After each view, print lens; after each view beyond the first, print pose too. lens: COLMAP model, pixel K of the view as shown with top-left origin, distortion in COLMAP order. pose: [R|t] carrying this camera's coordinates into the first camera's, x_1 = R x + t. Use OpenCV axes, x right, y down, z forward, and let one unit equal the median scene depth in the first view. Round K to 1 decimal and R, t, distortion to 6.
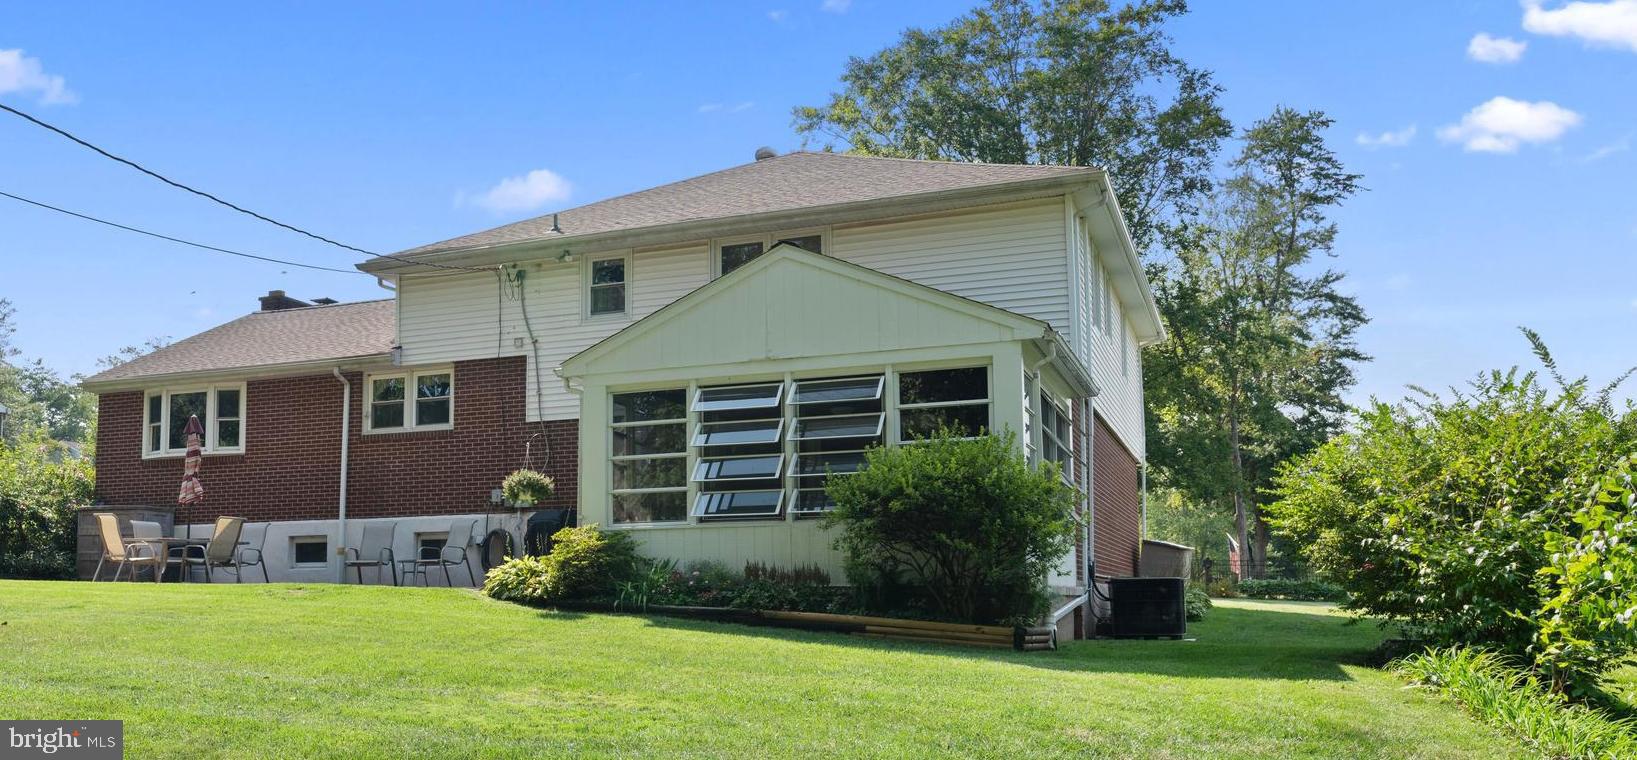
lens RADIAL K [[1465.3, 0, 818.4], [0, 1465.3, 470.8], [0, 0, 1]] dist [-0.003742, -0.000926]
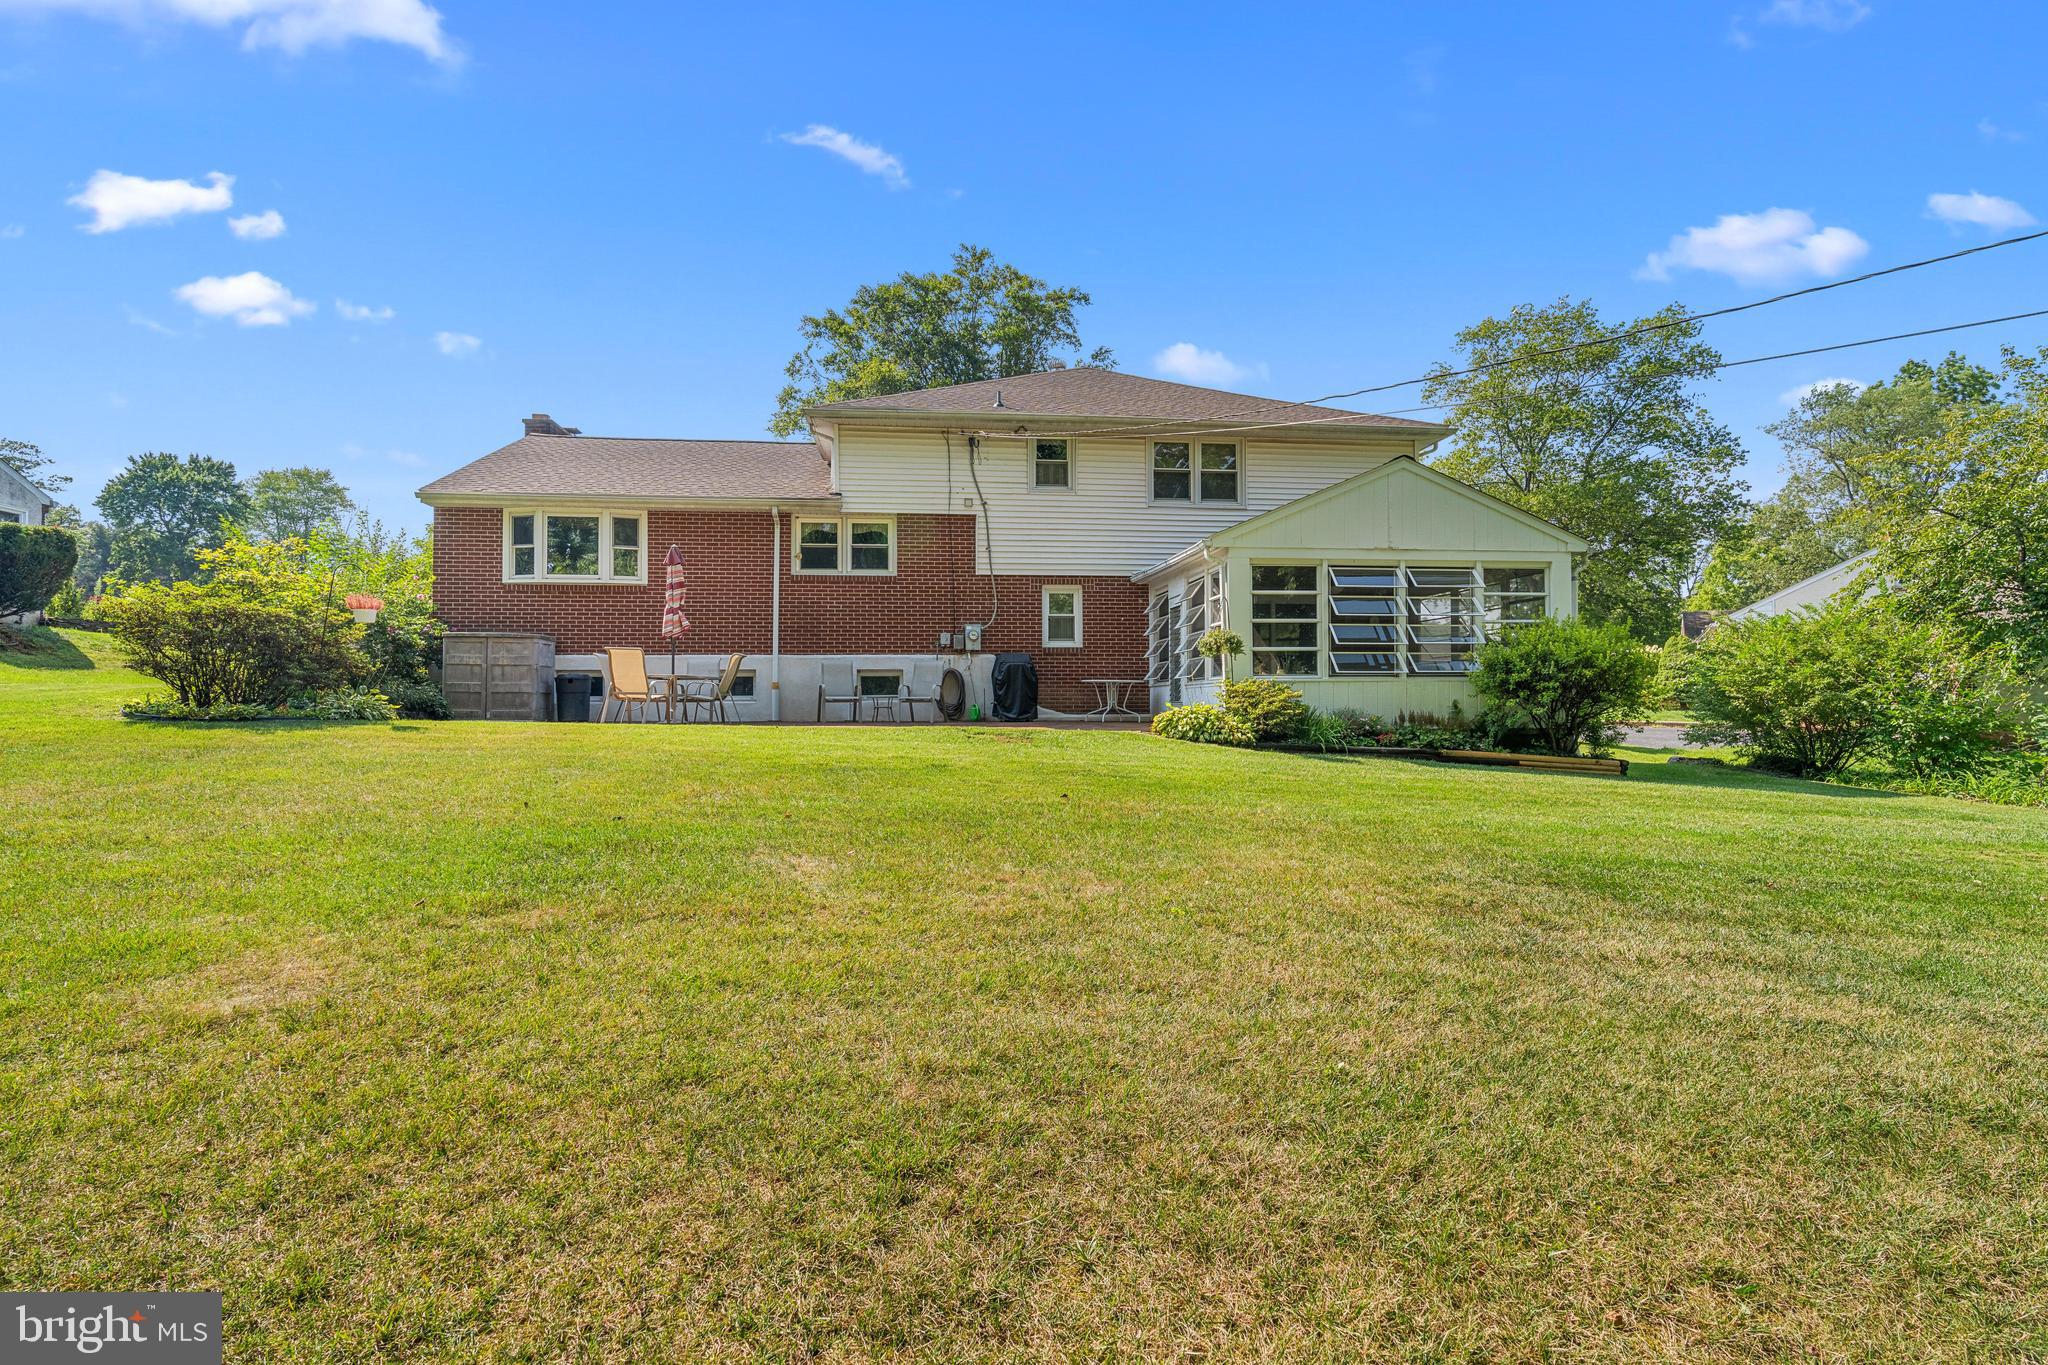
lens RADIAL K [[990.3, 0, 1031.9], [0, 990.3, 675.4], [0, 0, 1]] dist [-0.001997, -0.000128]
pose [[0.856791, 0.011705, 0.515531, -0.535506], [-0.047285, 0.997314, 0.055943, -0.000310], [-0.513491, -0.072308, 0.855043, 0.307609]]
